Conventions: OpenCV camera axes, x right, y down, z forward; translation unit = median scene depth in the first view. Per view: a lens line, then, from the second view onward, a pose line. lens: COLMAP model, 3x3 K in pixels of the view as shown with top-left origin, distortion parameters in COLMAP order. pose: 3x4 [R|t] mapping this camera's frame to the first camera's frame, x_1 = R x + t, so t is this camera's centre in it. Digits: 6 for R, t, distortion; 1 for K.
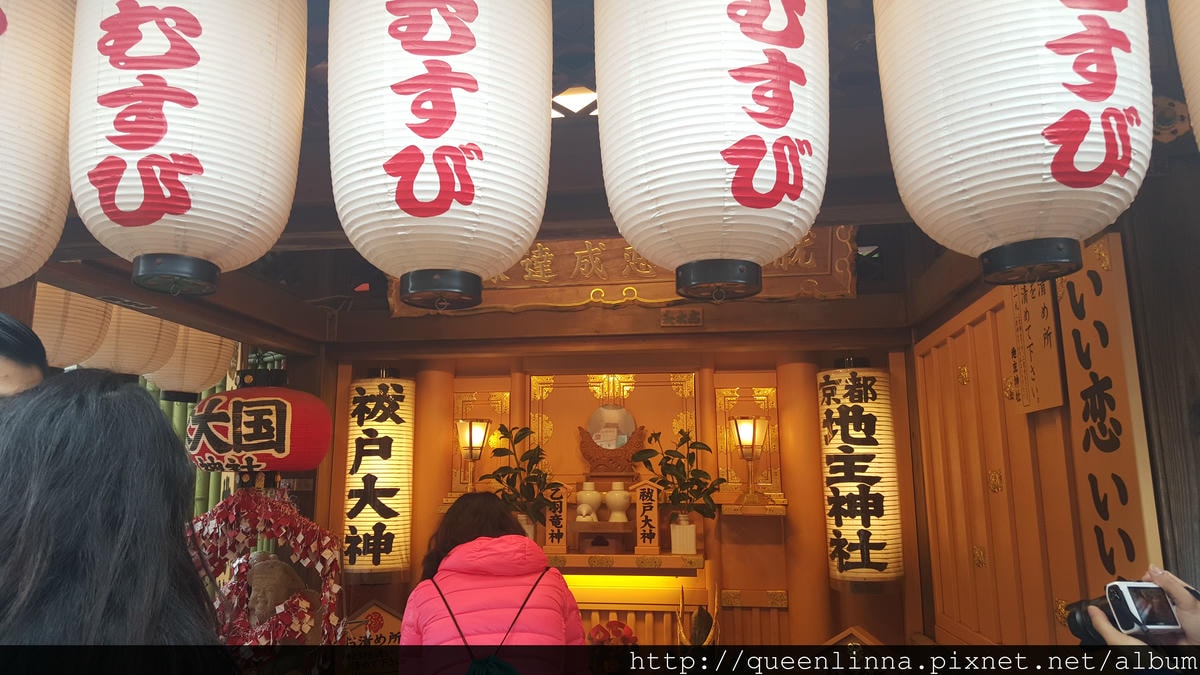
lens RADIAL K [[873.0, 0, 586.3], [0, 873.0, 353.6], [0, 0, 1]] dist [0.171370, -0.311889]
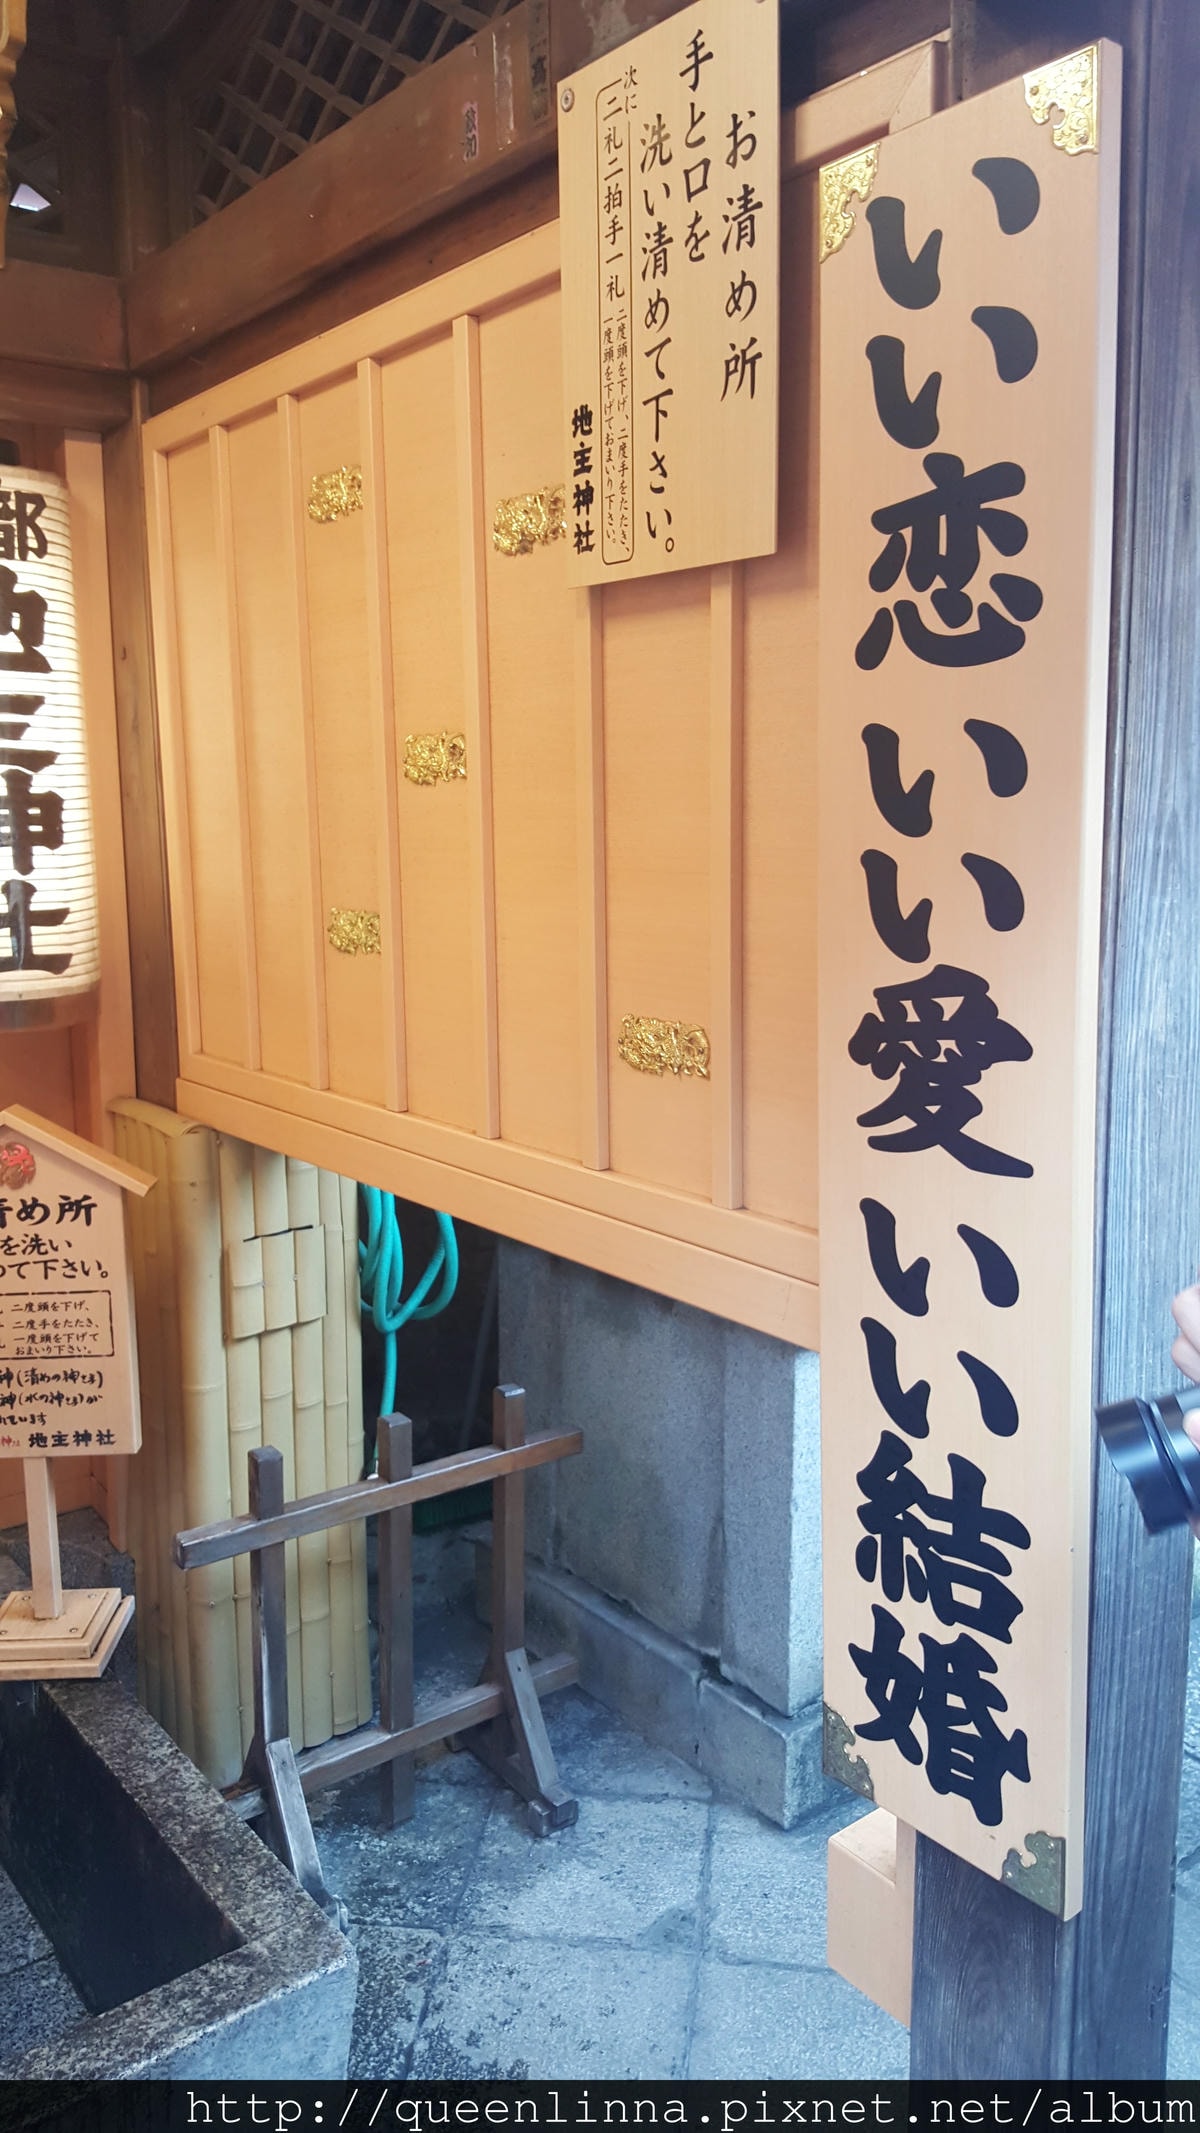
lens RADIAL K [[1551.7, 0, 600.4], [0, 1551.7, 1079.2], [0, 0, 1]] dist [0.171370, -0.311889]
pose [[0.698927, -0.115623, 0.705785, -0.029725], [-0.112831, 0.956661, 0.268456, 0.058504], [-0.706237, -0.267266, 0.655590, 0.299165]]
